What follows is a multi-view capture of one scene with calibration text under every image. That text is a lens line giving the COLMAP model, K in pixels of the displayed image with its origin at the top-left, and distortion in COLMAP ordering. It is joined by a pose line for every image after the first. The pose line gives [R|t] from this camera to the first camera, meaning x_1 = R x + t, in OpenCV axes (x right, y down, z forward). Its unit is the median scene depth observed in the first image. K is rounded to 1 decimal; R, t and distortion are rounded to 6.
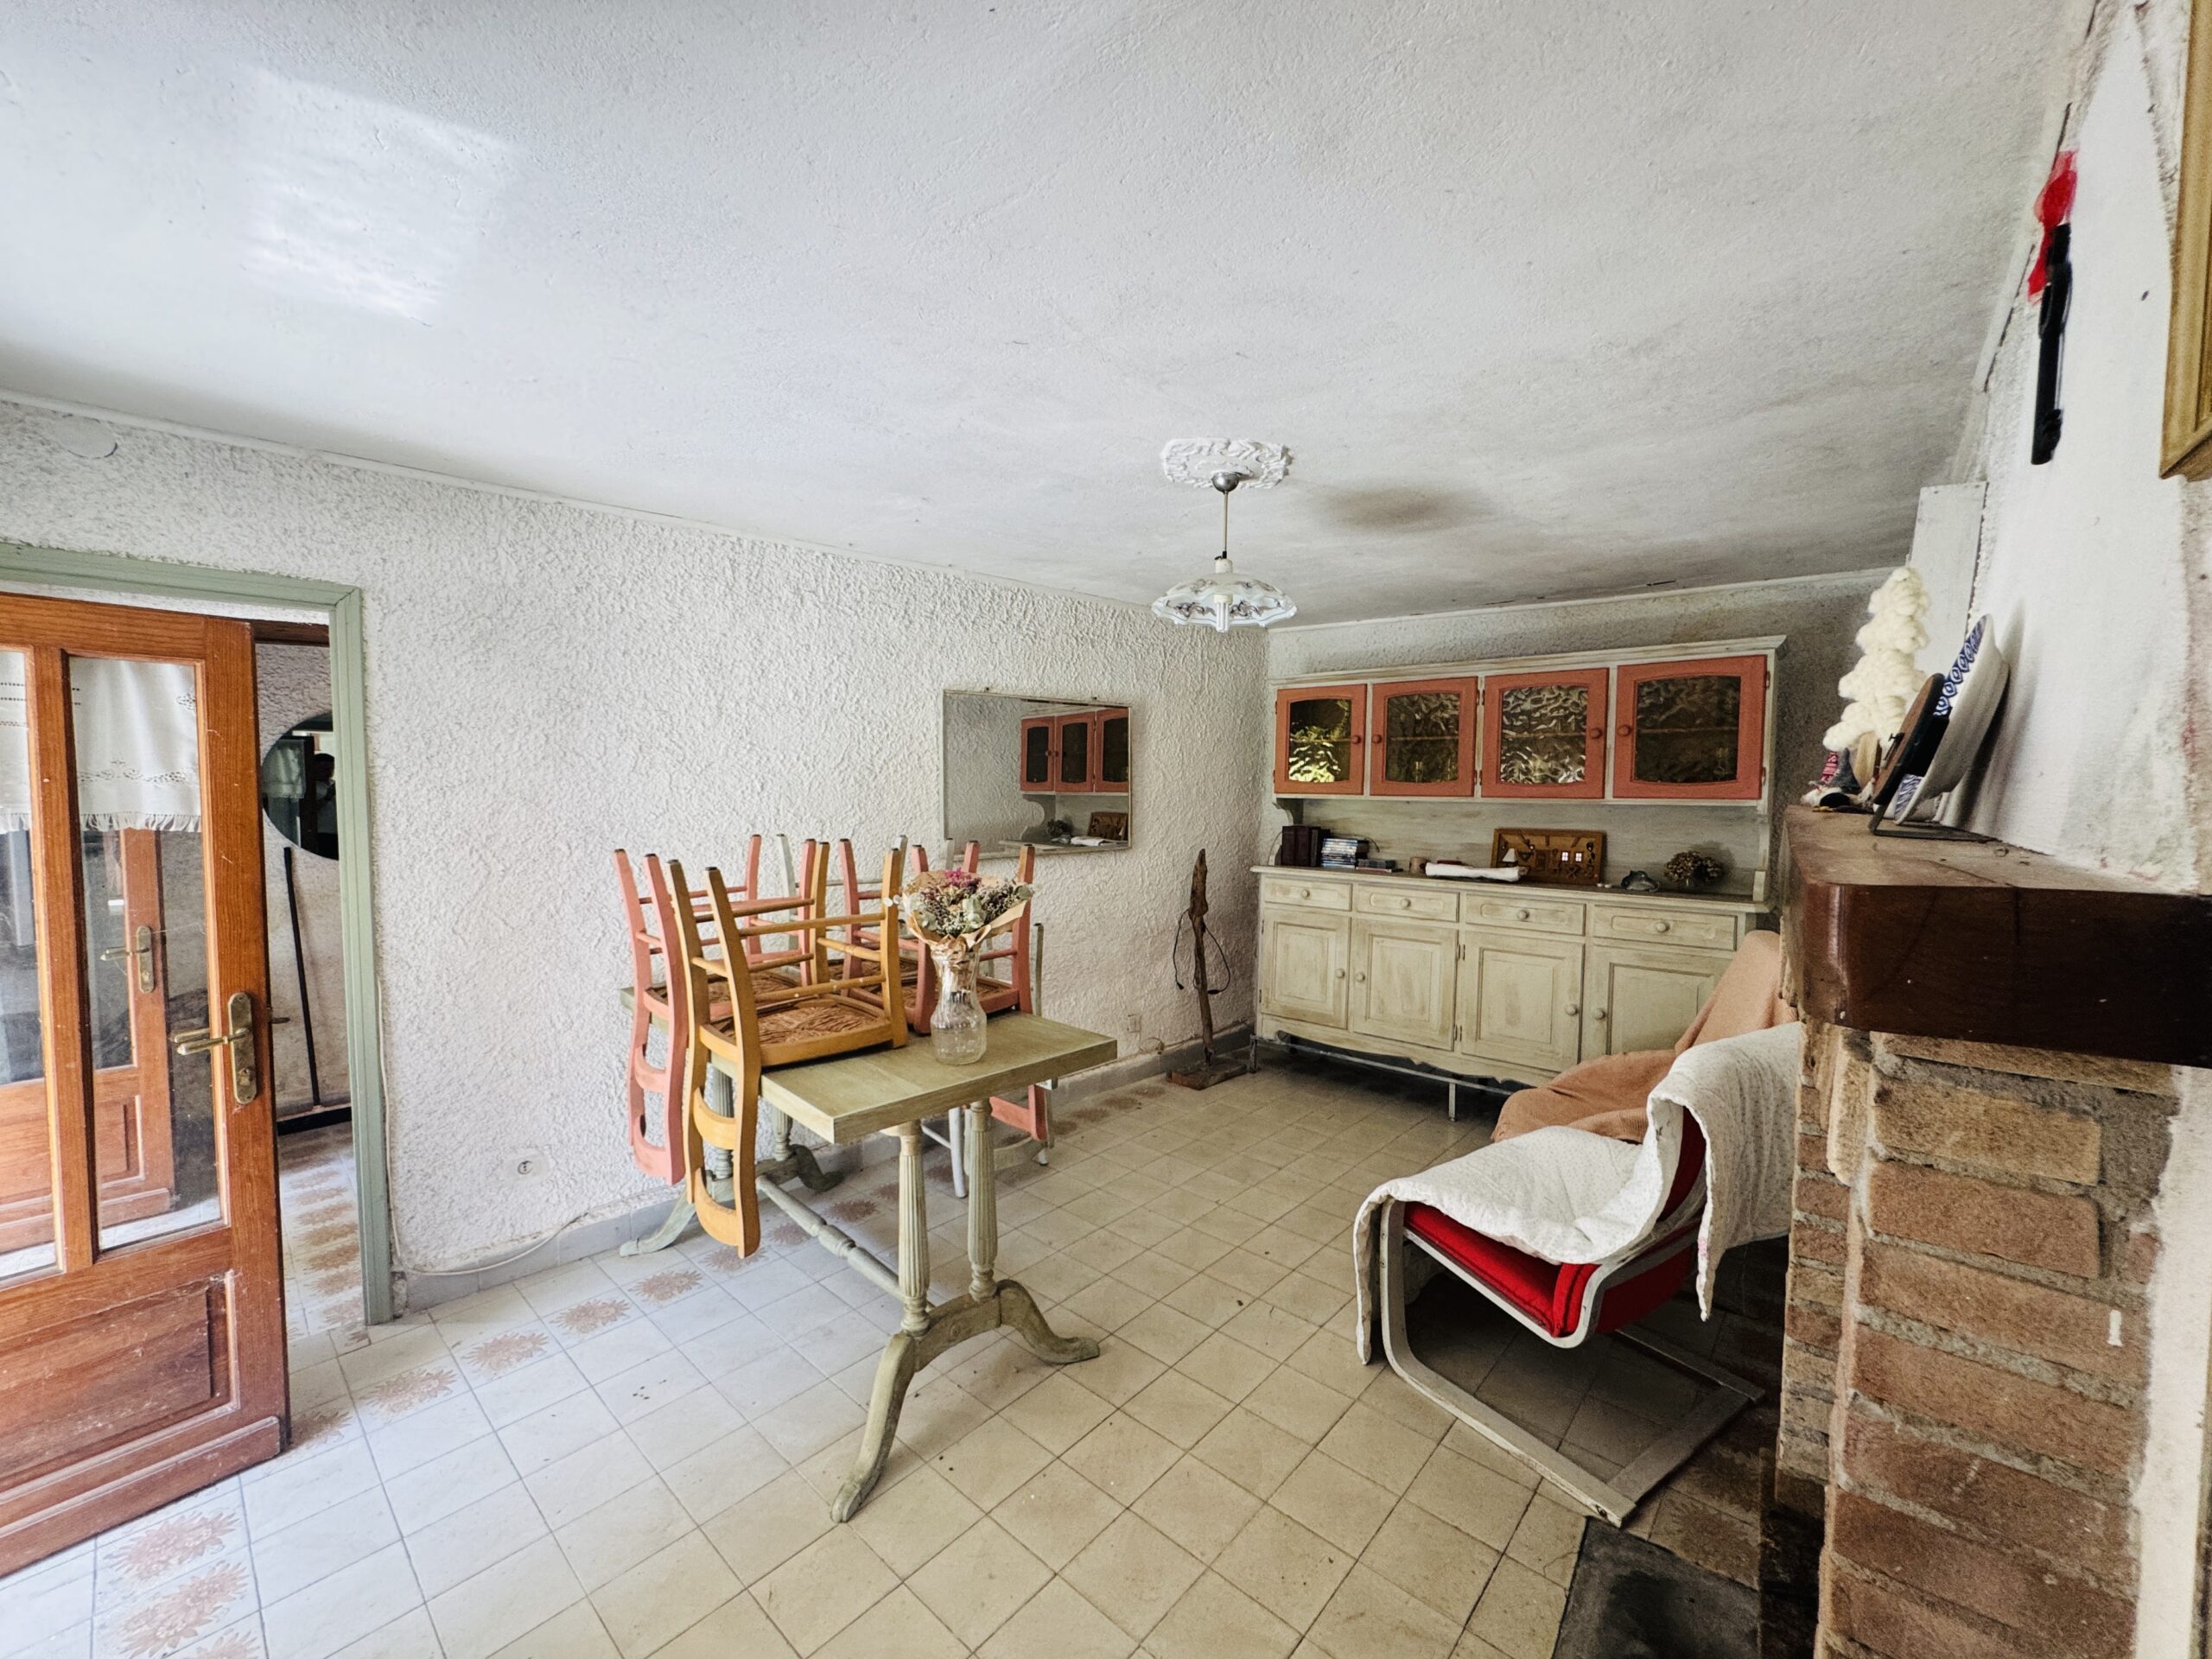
lens RADIAL K [[884.3, 0, 1106.0], [0, 884.3, 828.9], [0, 0, 1]] dist [-0.000130, -0.000010]
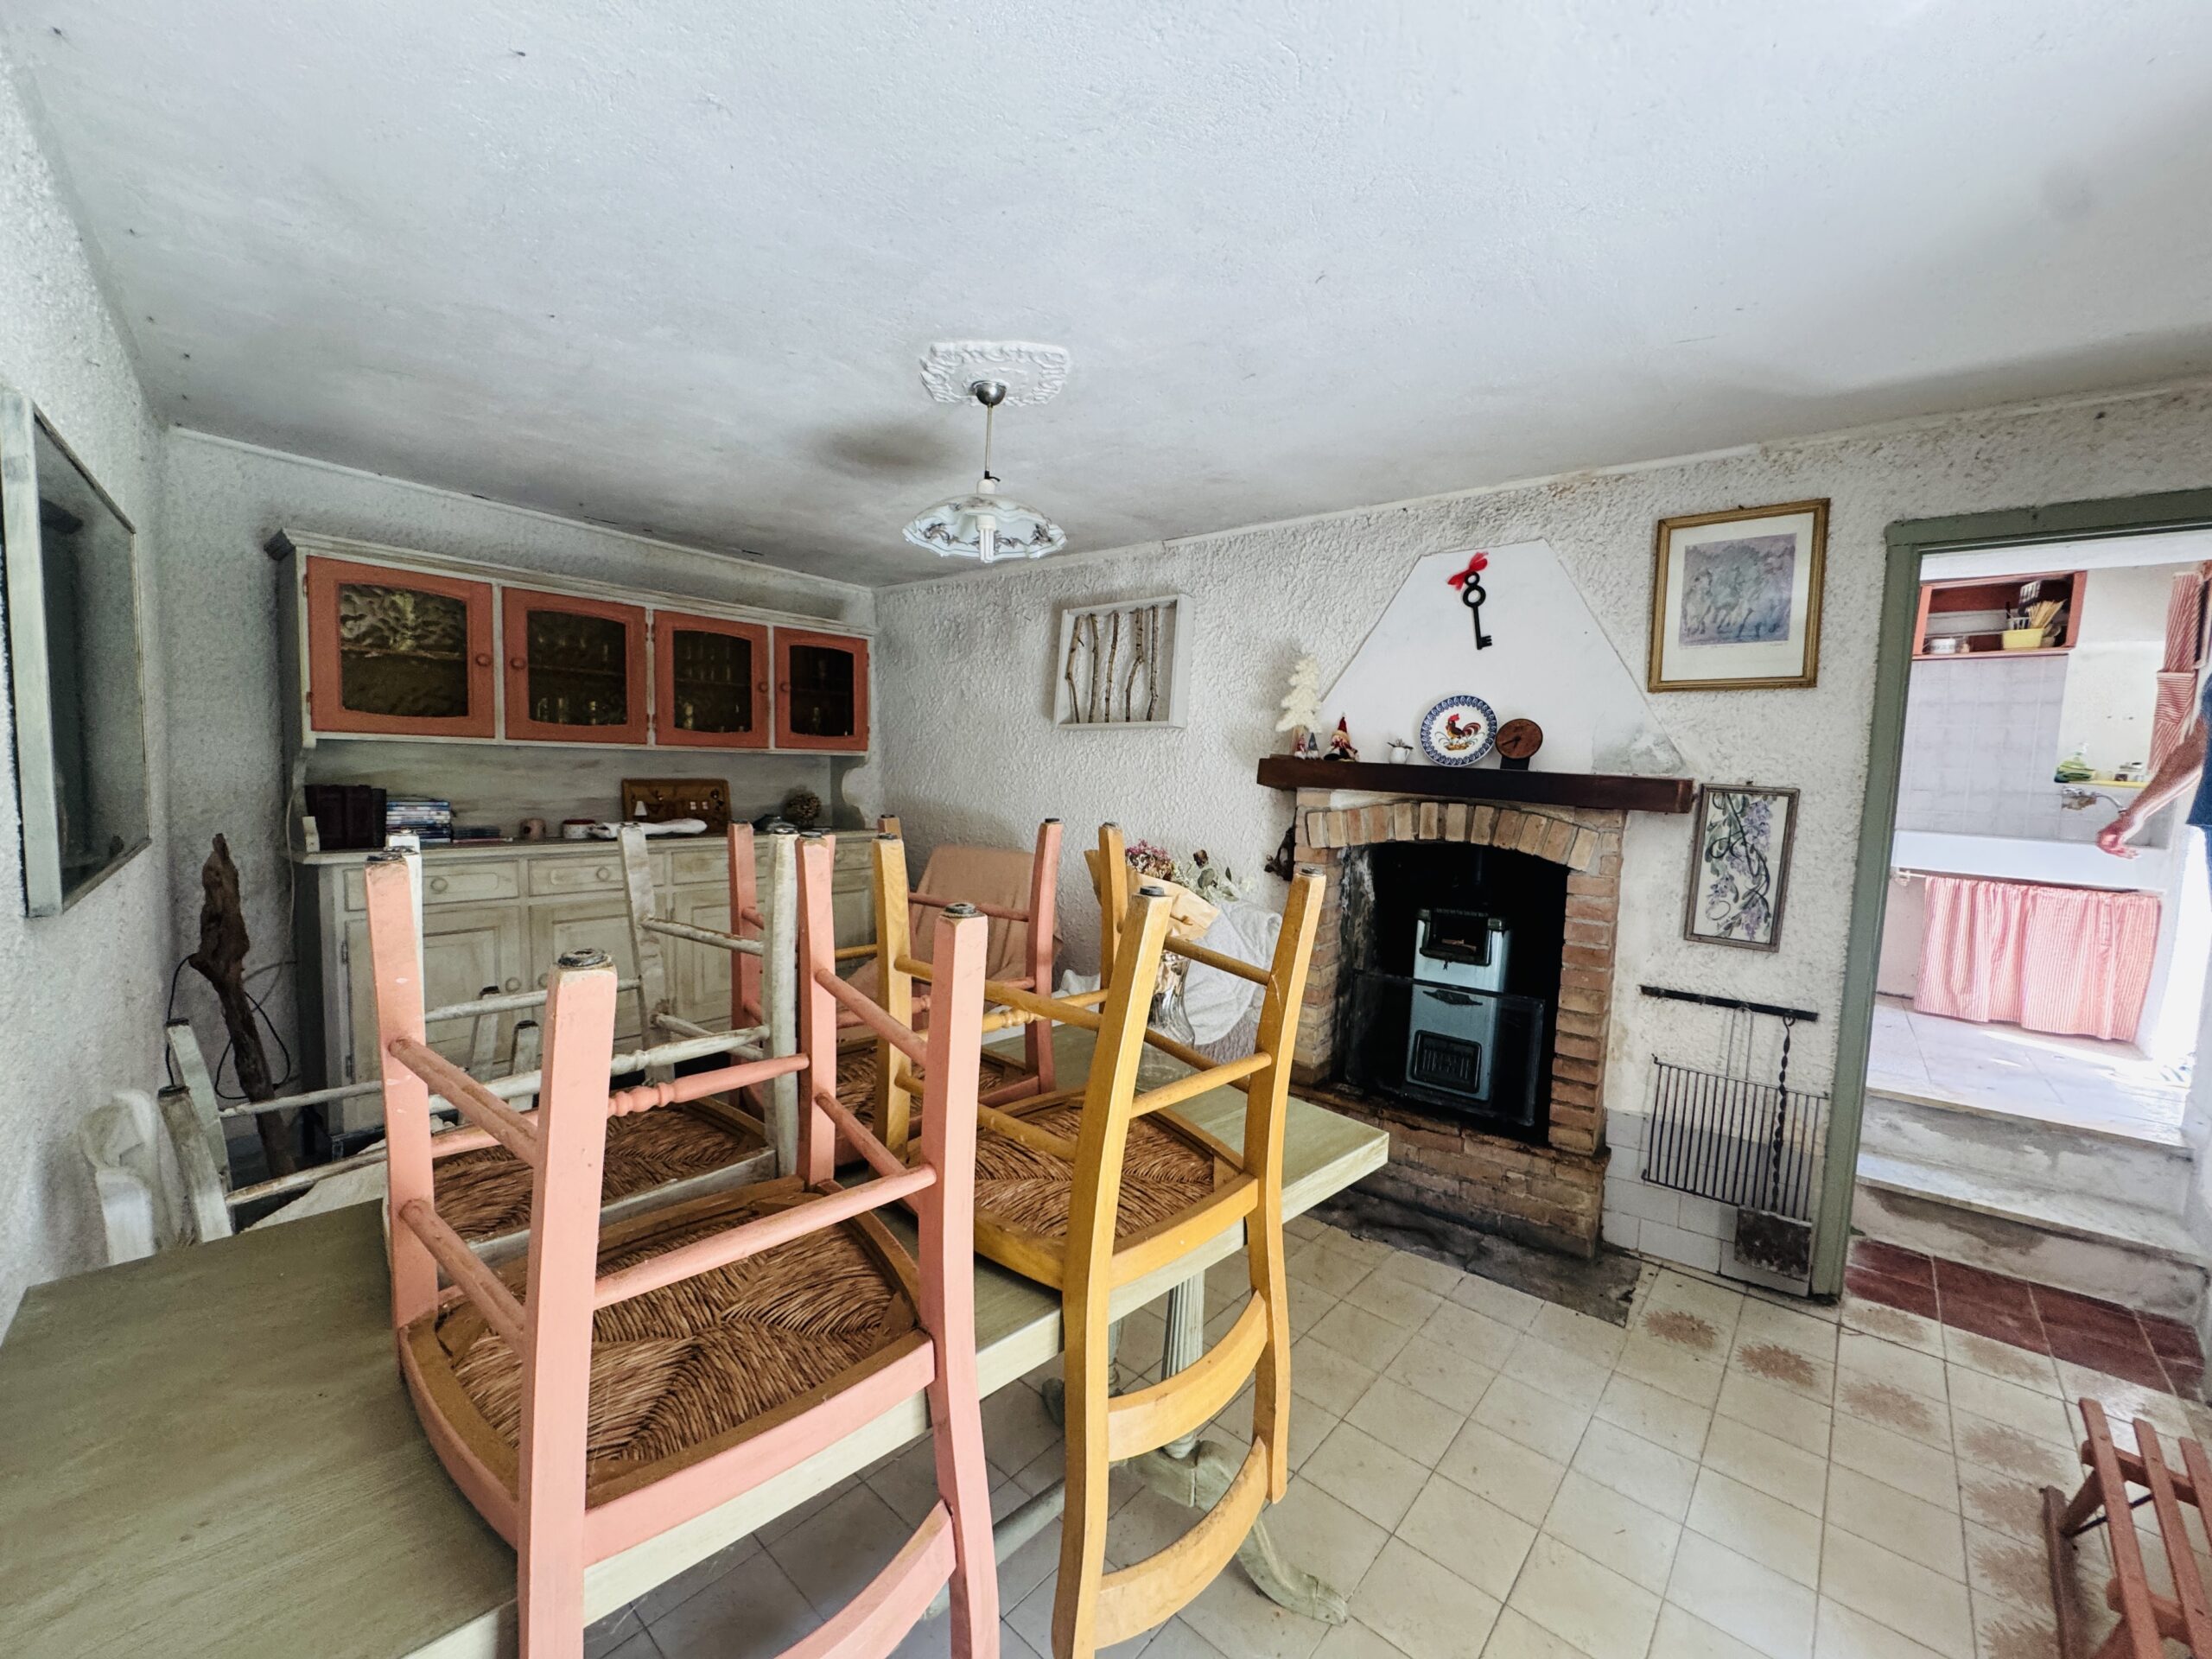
lens RADIAL K [[884.3, 0, 1105.9], [0, 884.3, 839.6], [0, 0, 1]] dist [-0.000130, -0.000010]
pose [[-0.017225, -0.094636, 0.995363, -0.491236], [0.019361, 0.995292, 0.094964, -0.016458], [-0.999664, 0.020907, -0.015312, 0.558205]]
